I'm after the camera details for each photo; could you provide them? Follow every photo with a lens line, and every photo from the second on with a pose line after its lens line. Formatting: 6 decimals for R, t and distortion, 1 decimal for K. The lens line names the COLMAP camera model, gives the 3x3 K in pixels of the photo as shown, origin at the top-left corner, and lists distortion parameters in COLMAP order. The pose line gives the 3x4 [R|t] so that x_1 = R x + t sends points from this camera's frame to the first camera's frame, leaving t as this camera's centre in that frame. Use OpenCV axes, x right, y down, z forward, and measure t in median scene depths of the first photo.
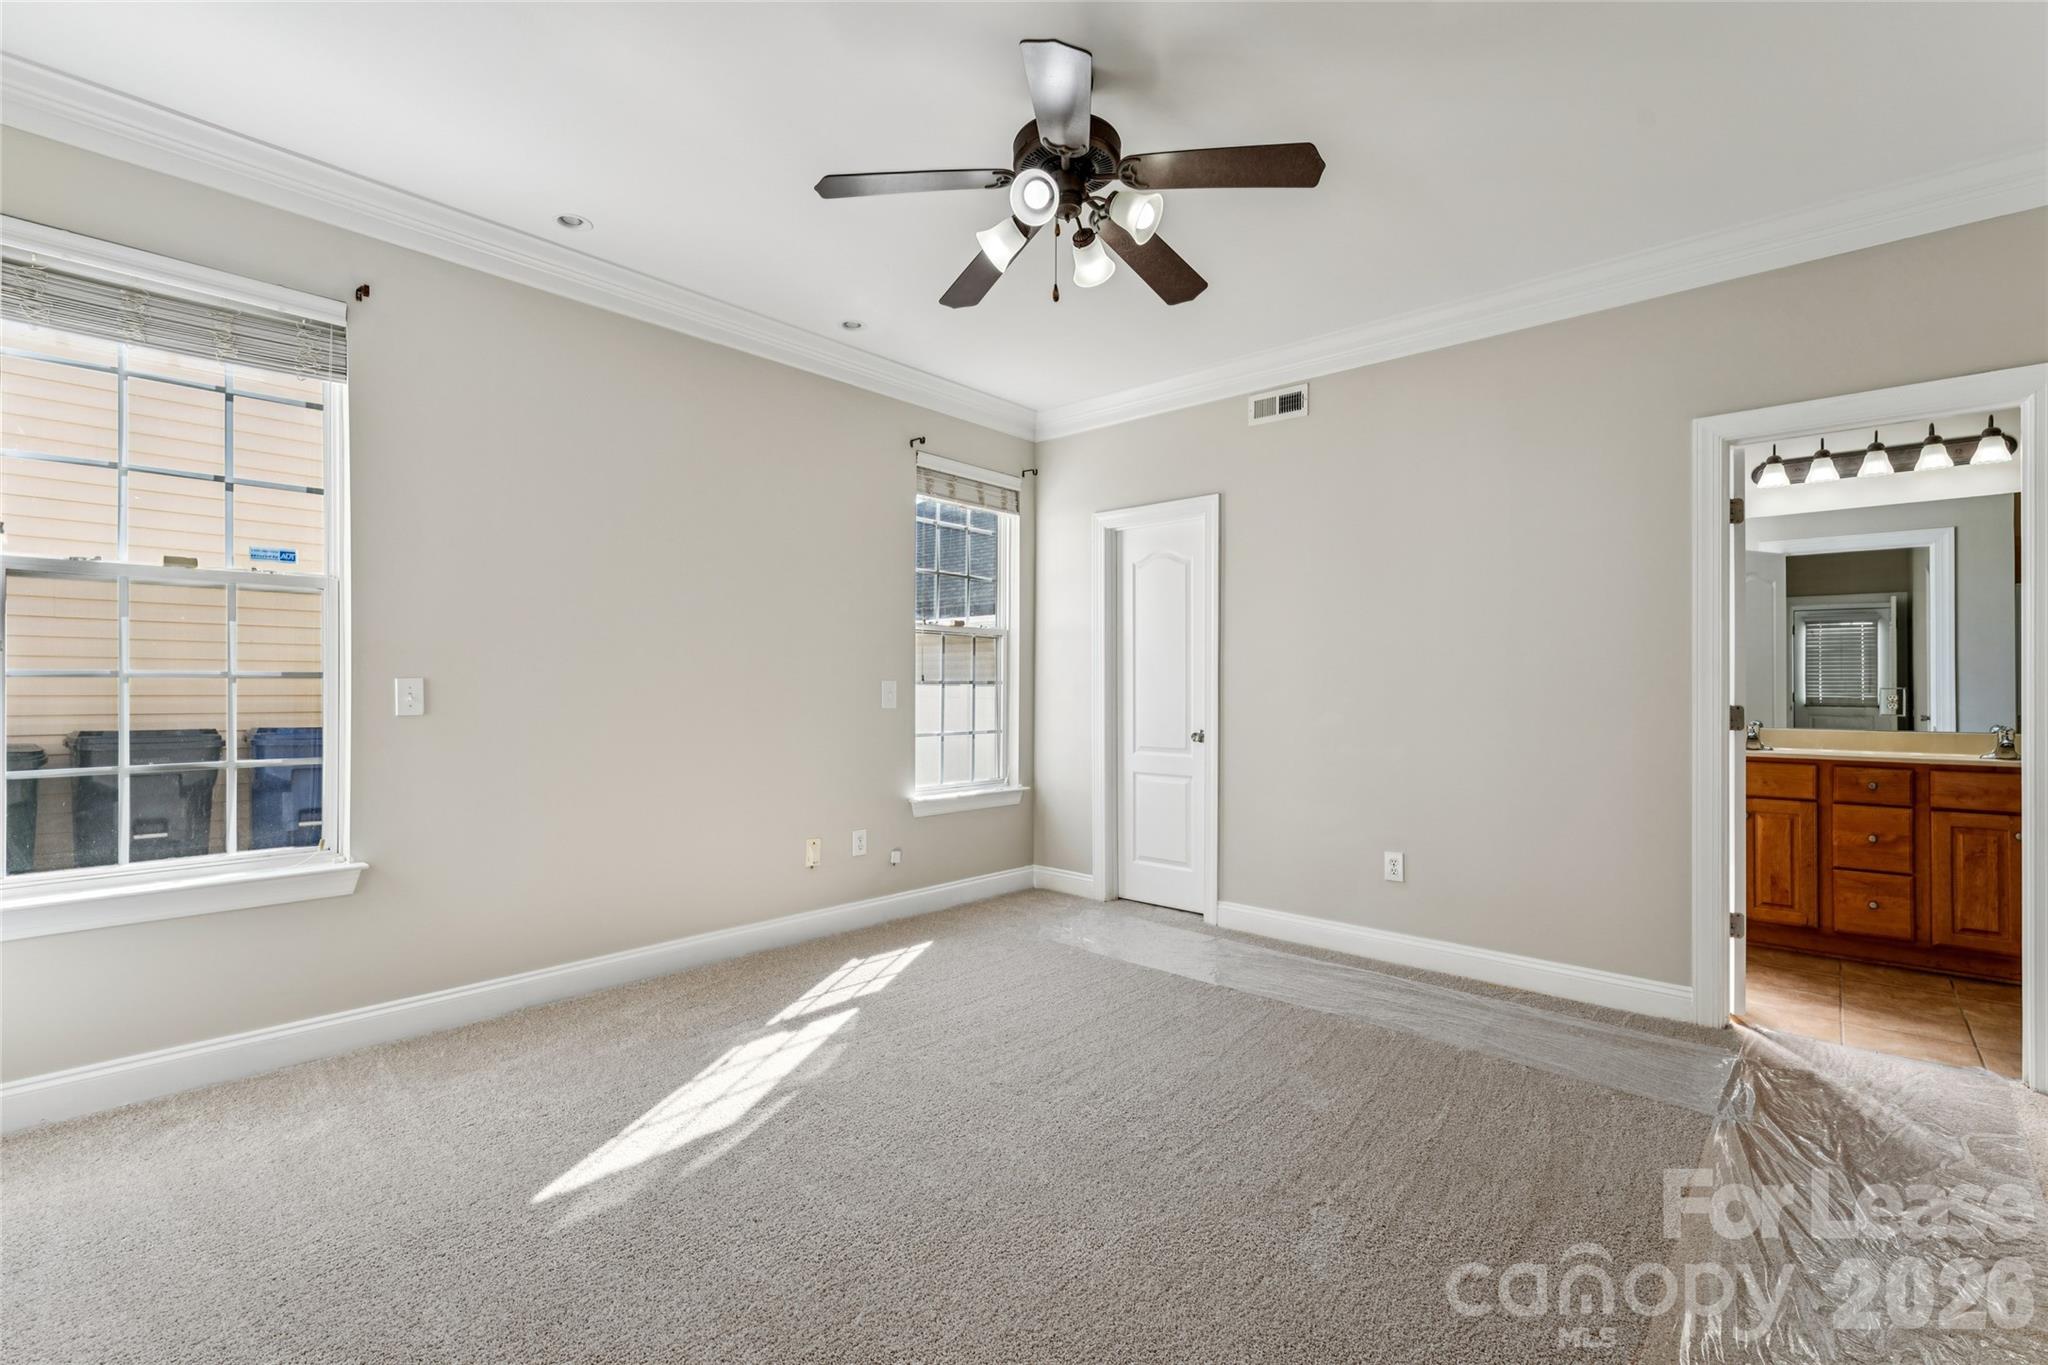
lens RADIAL K [[899.1, 0, 1027.3], [0, 899.1, 684.4], [0, 0, 1]] dist [0.032080, 0.000234]
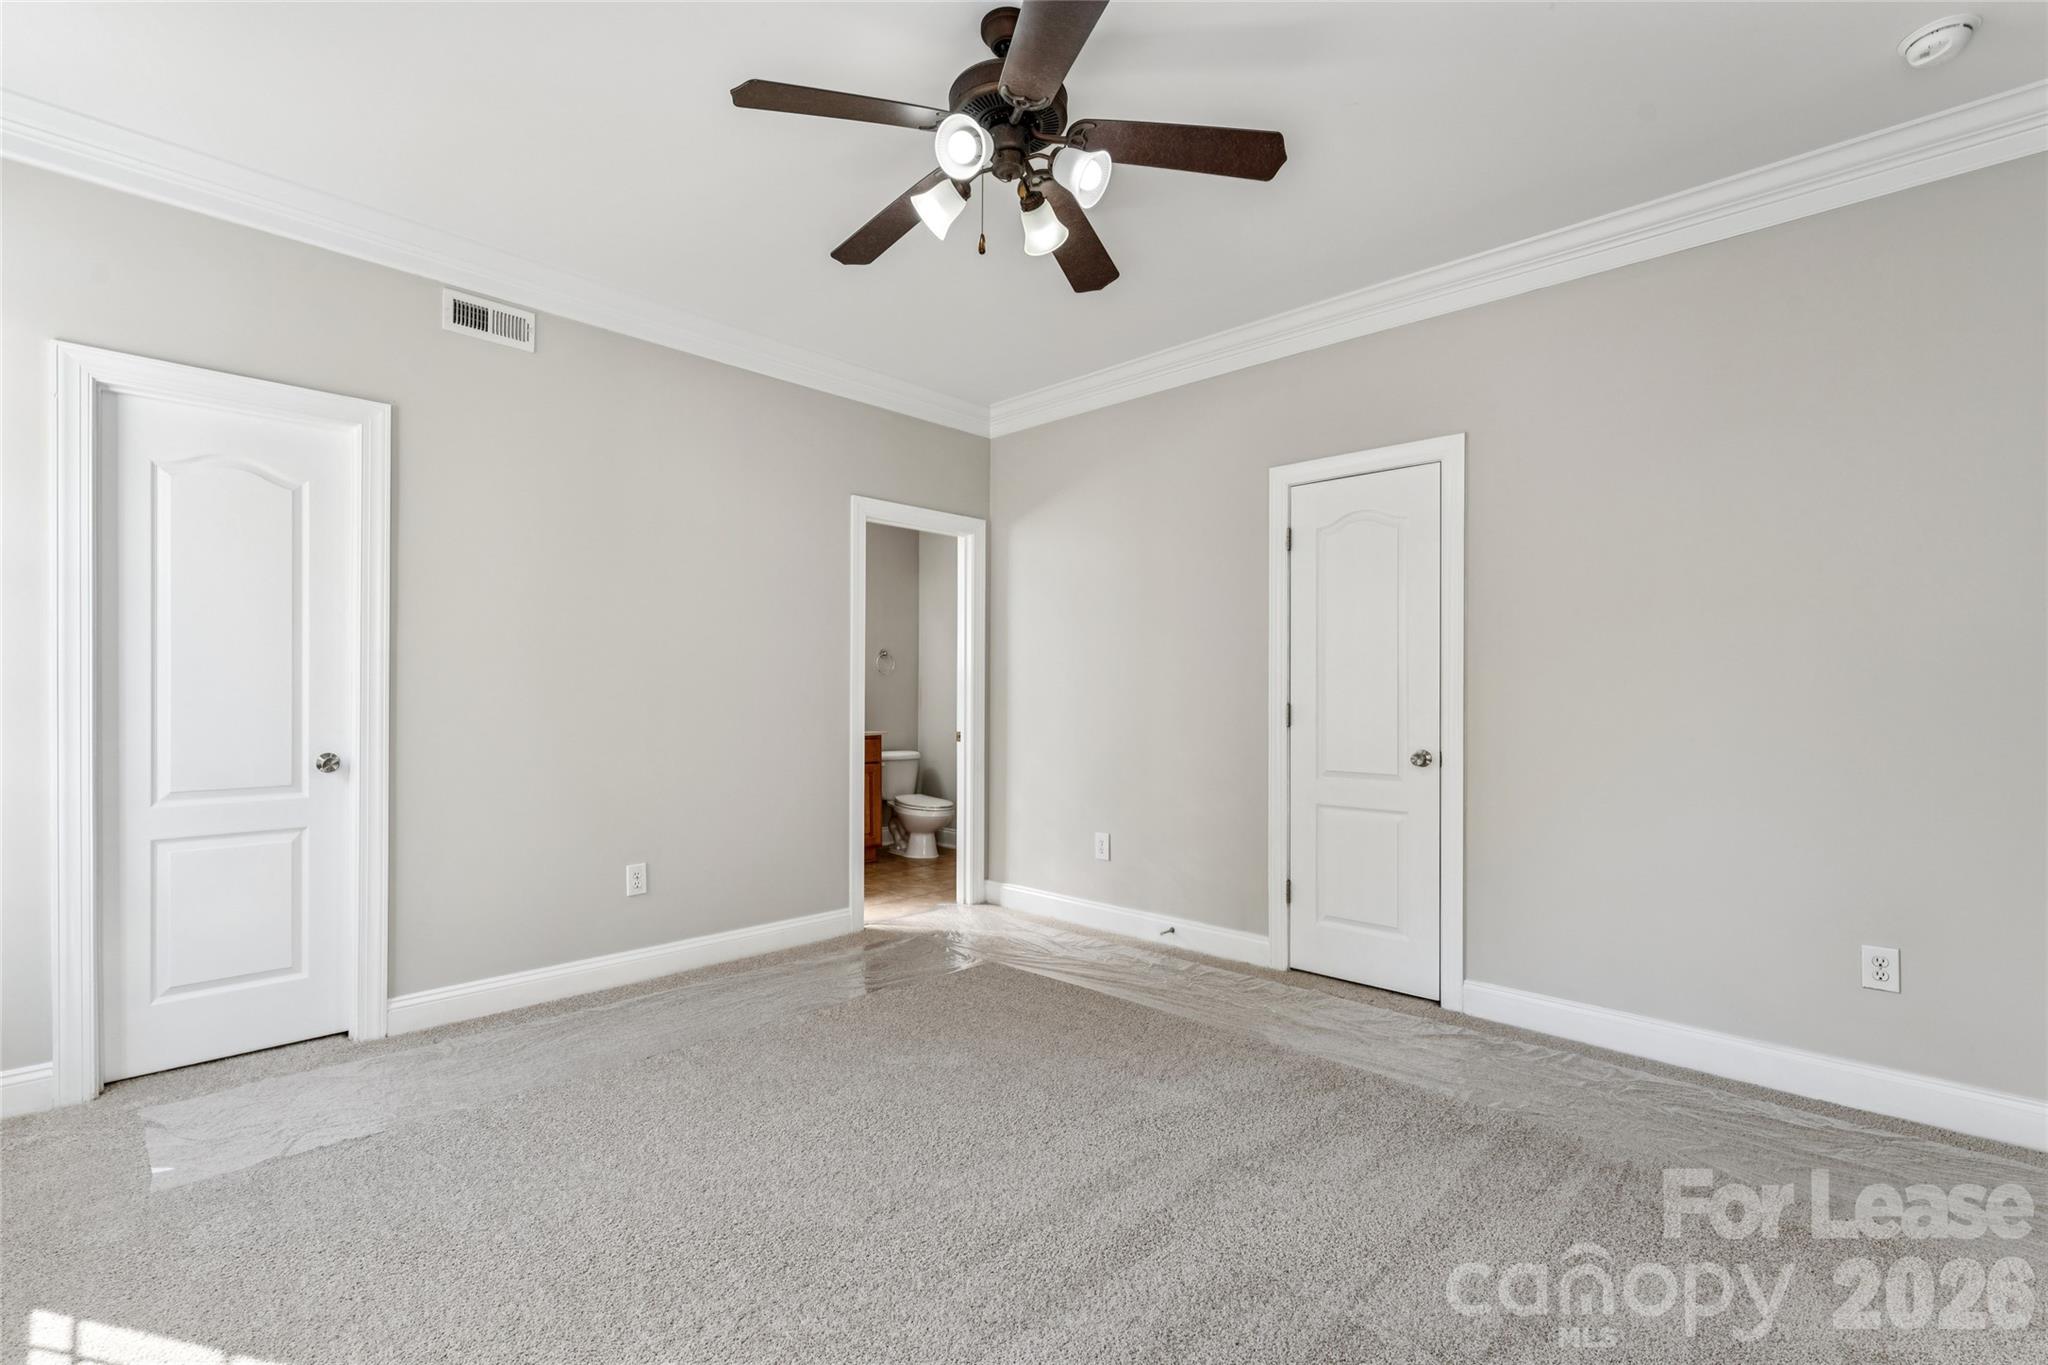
lens RADIAL K [[940.5, 0, 1006.9], [0, 940.5, 684.4], [0, 0, 1]] dist [0.007790, -0.002847]
pose [[0.053664, 0.001480, 0.998558, -0.570213], [-0.009002, 0.999959, -0.000999, -0.003469], [-0.998518, -0.008936, 0.053675, 0.587775]]
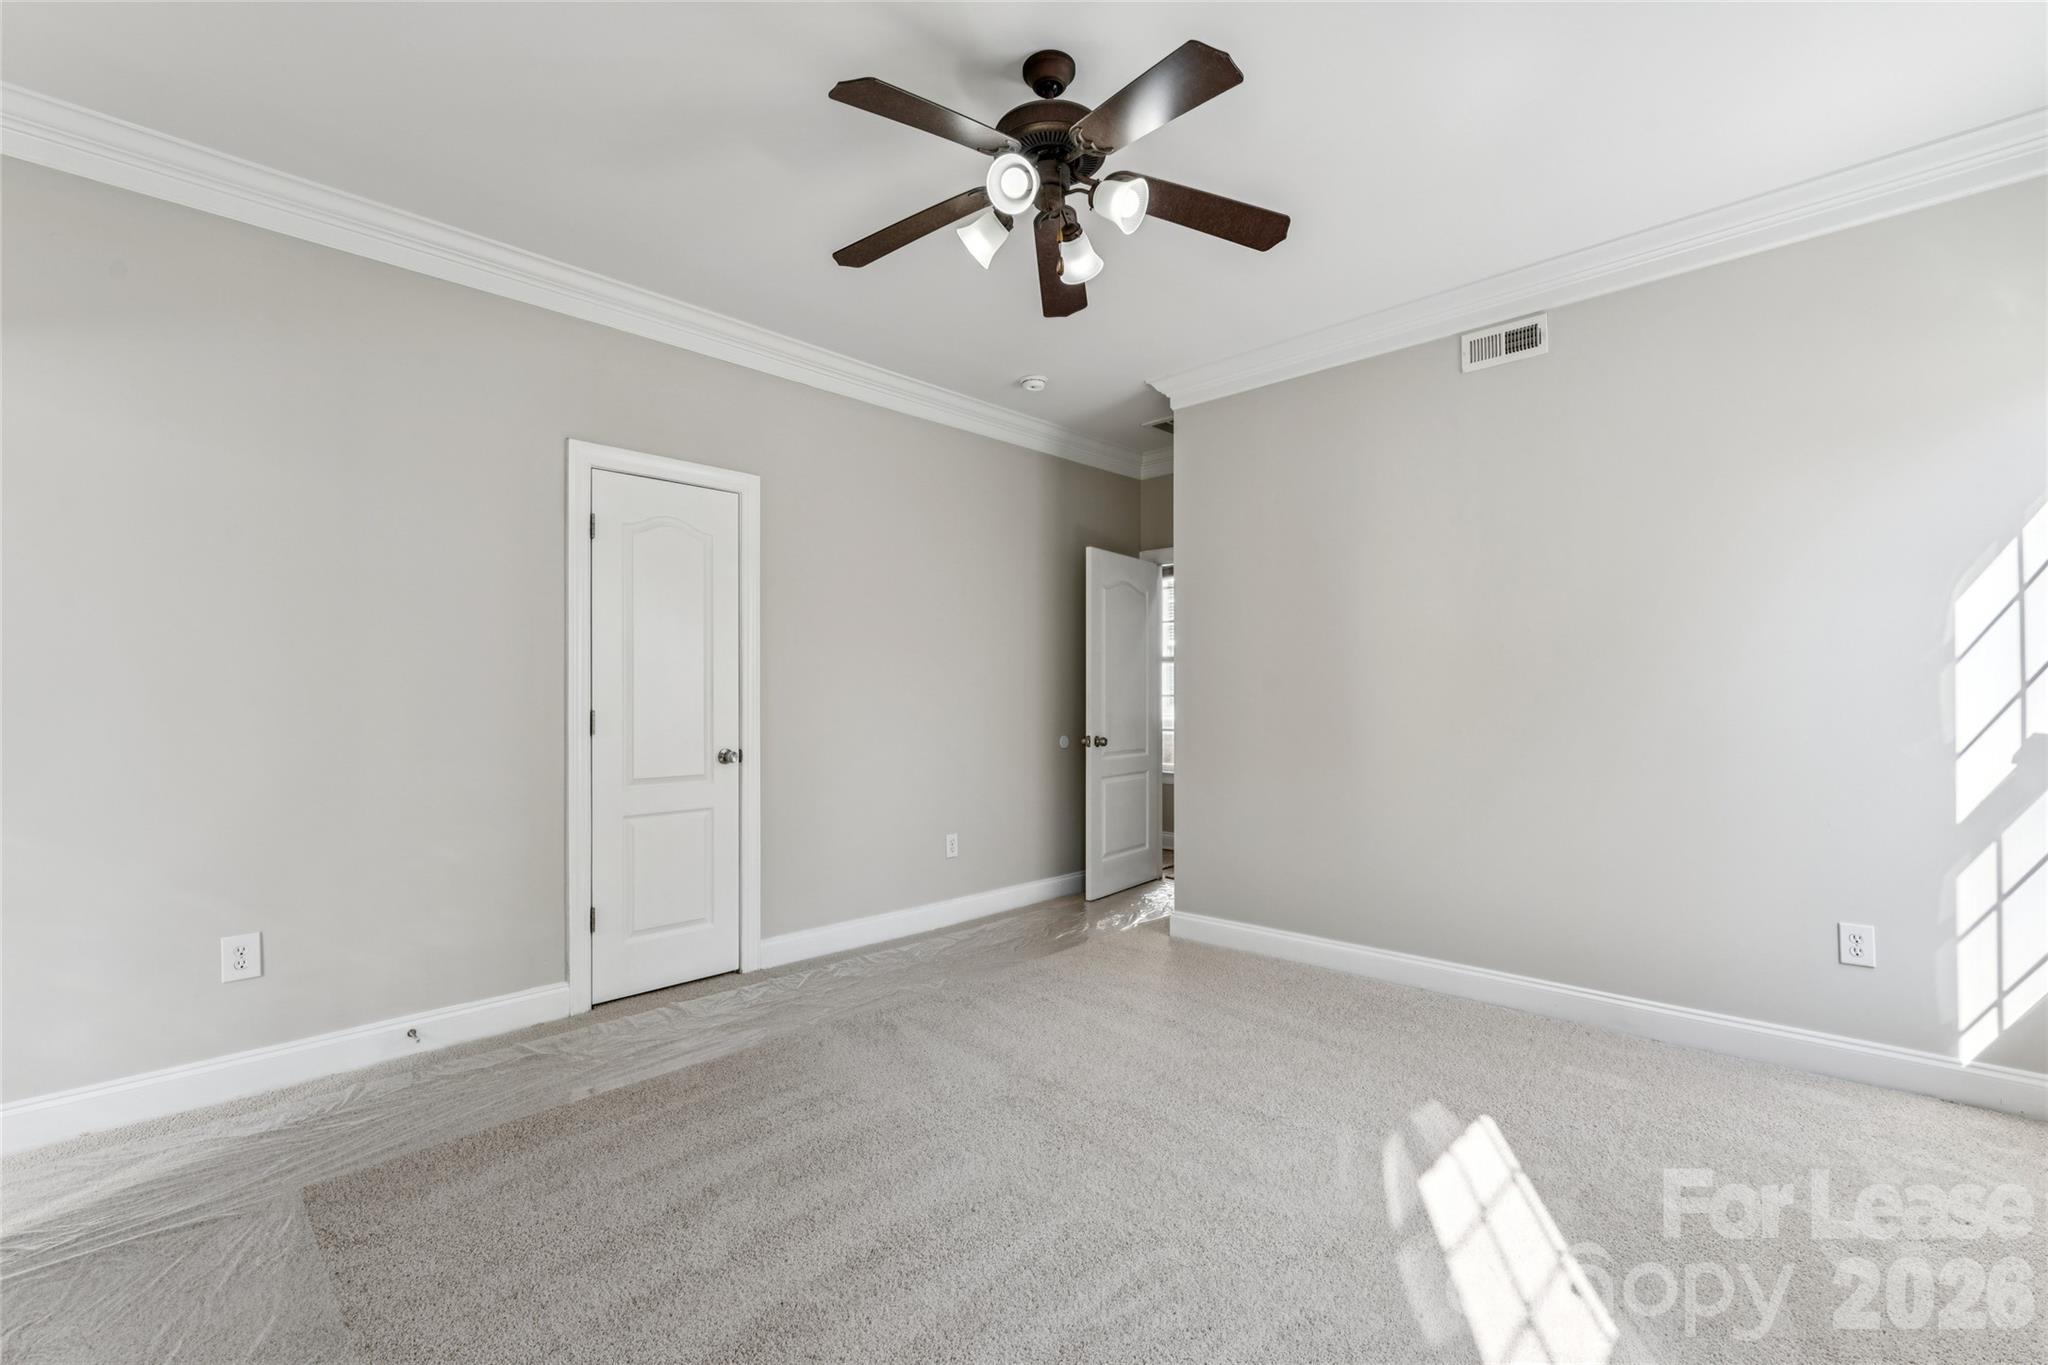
lens RADIAL K [[940.5, 0, 1019.1], [0, 940.5, 684.4], [0, 0, 1]] dist [0.007790, -0.002847]
pose [[-0.999559, -0.002128, 0.029605, 0.029175], [-0.002634, 0.999851, -0.017088, 0.003105], [-0.029564, -0.017159, -0.999416, 1.246973]]
